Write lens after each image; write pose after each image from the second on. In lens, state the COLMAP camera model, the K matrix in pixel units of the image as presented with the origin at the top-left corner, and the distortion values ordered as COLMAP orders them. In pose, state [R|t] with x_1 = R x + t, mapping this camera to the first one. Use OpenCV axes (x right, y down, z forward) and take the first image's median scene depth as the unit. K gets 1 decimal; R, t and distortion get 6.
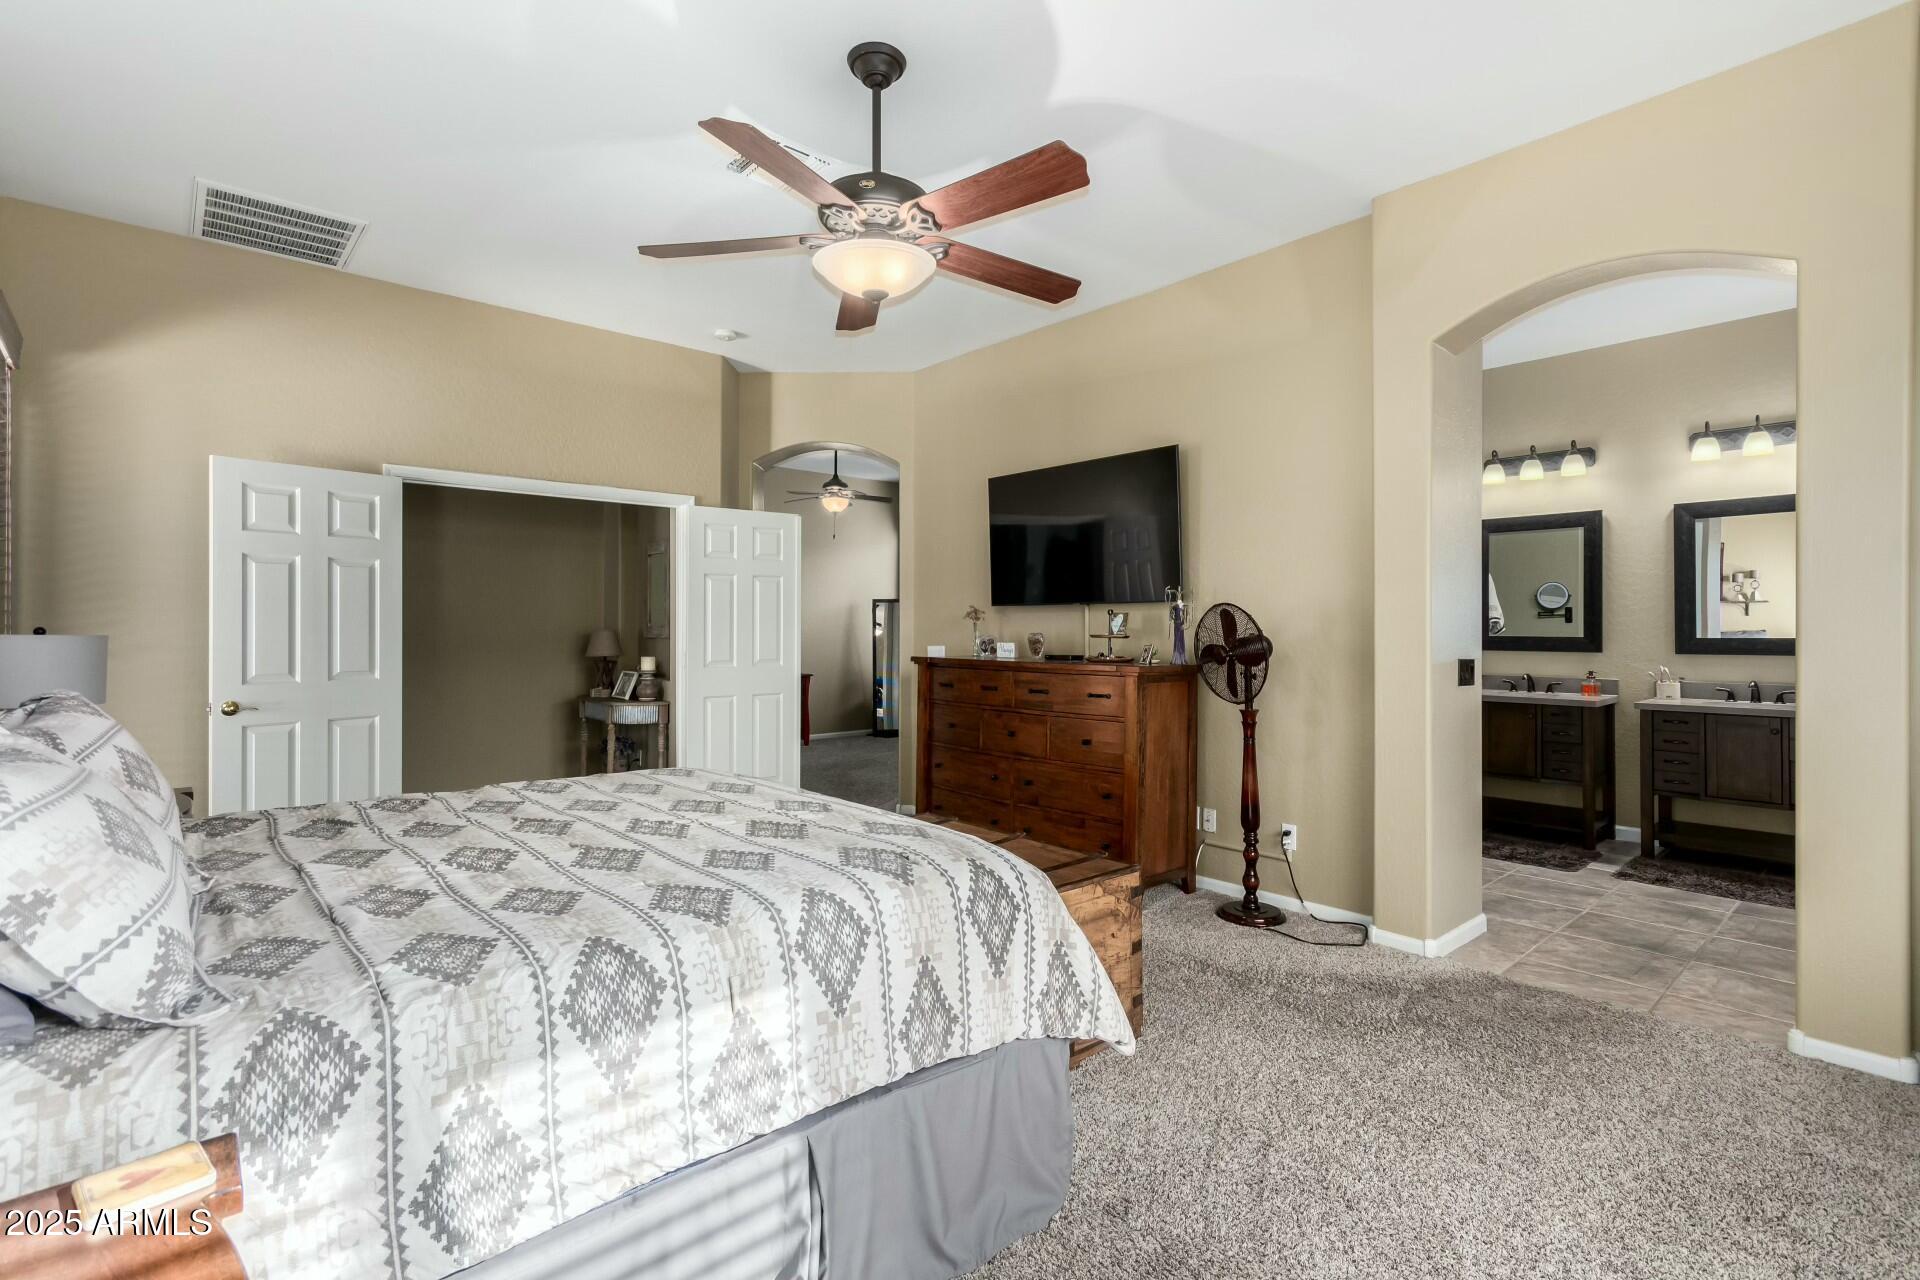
lens RADIAL K [[891.3, 0, 962.3], [0, 891.3, 636.1], [0, 0, 1]] dist [0.001552, 0.002338]
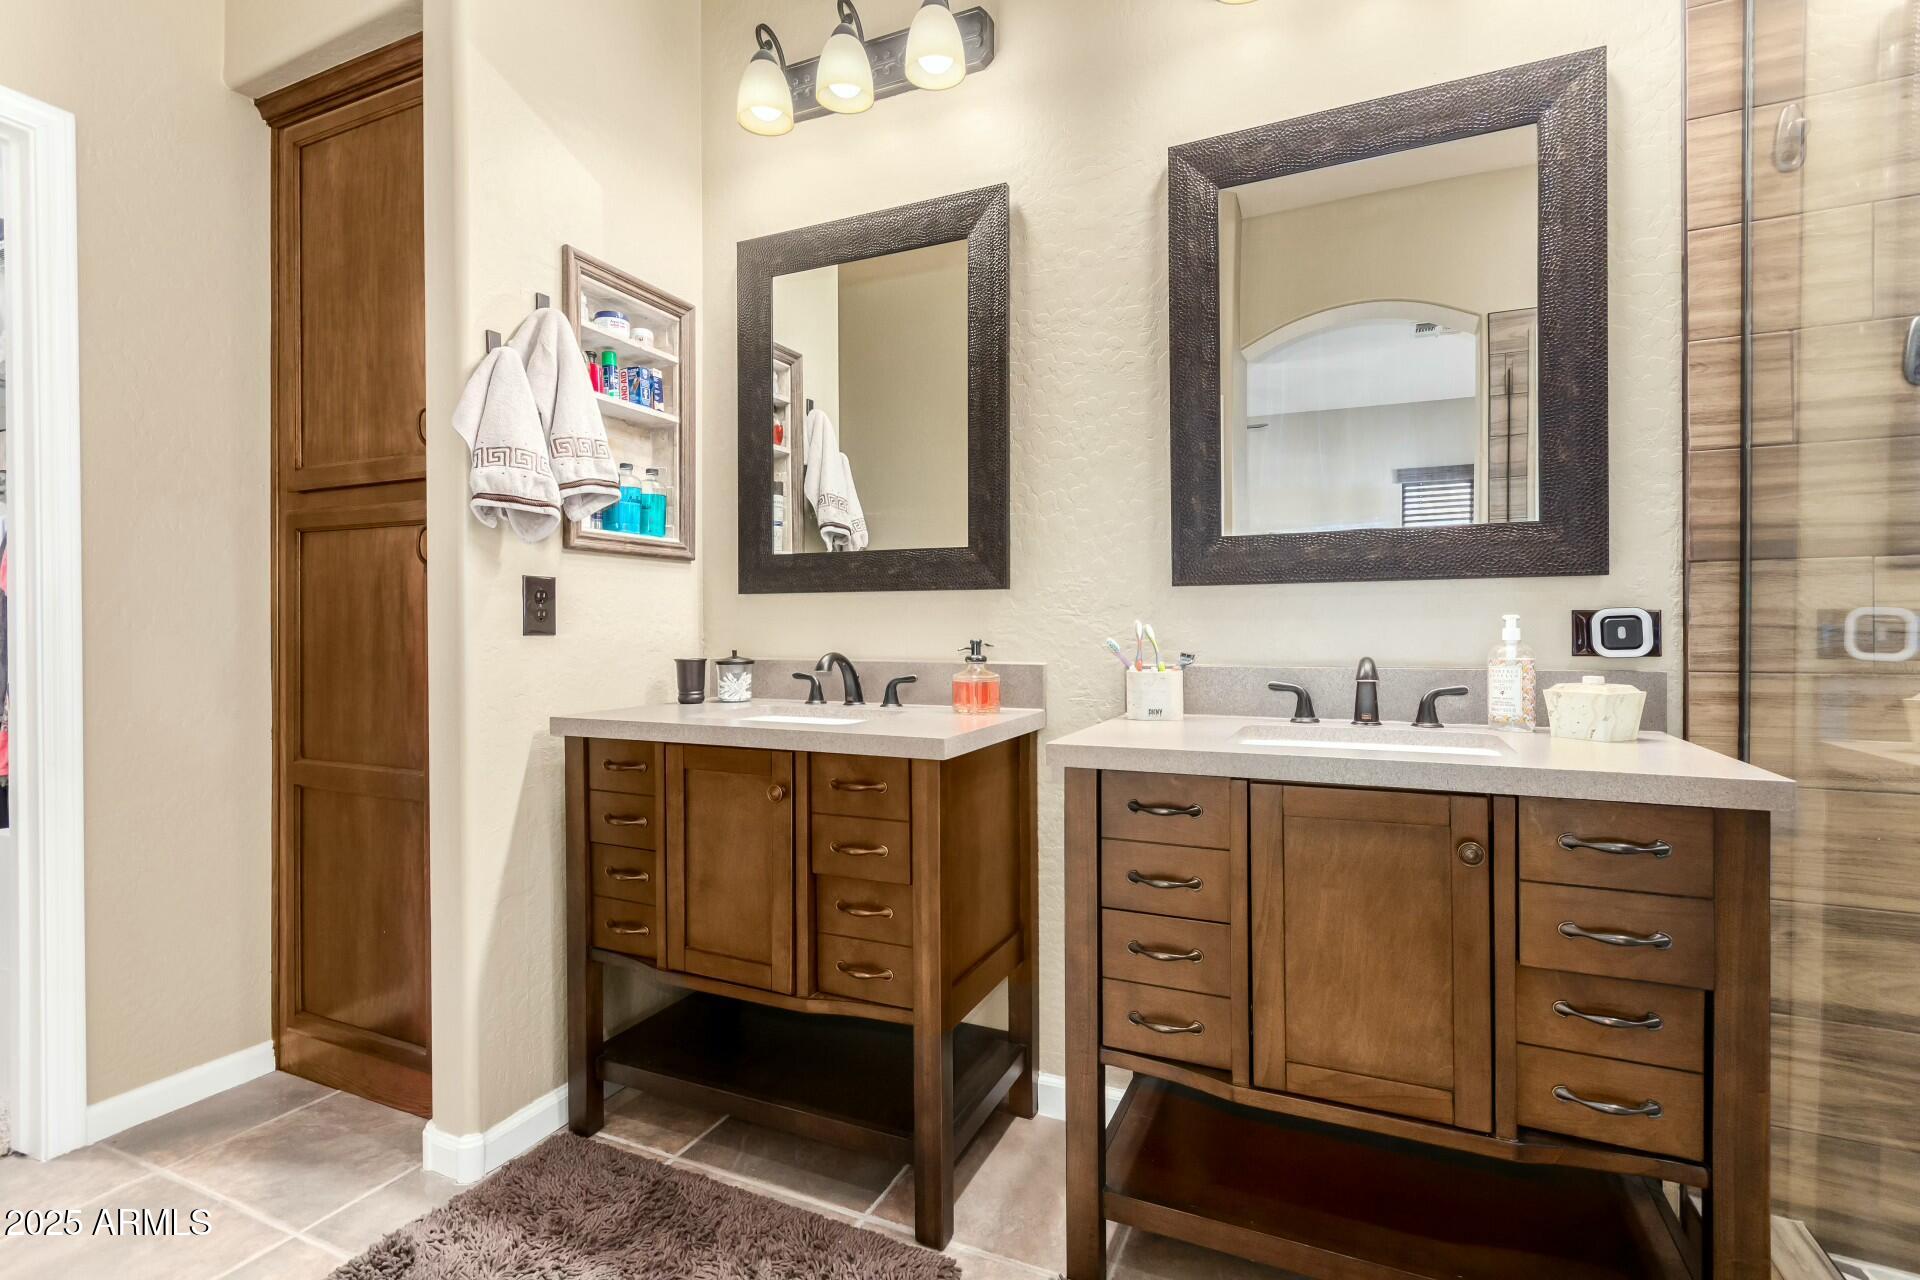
lens RADIAL K [[891.3, 0, 958.0], [0, 891.3, 633.8], [0, 0, 1]] dist [0.001552, 0.002338]
pose [[0.923599, -0.008964, 0.383255, 0.569314], [0.006453, 0.999948, 0.007837, 0.033853], [-0.383306, -0.004765, 0.923609, 0.689520]]
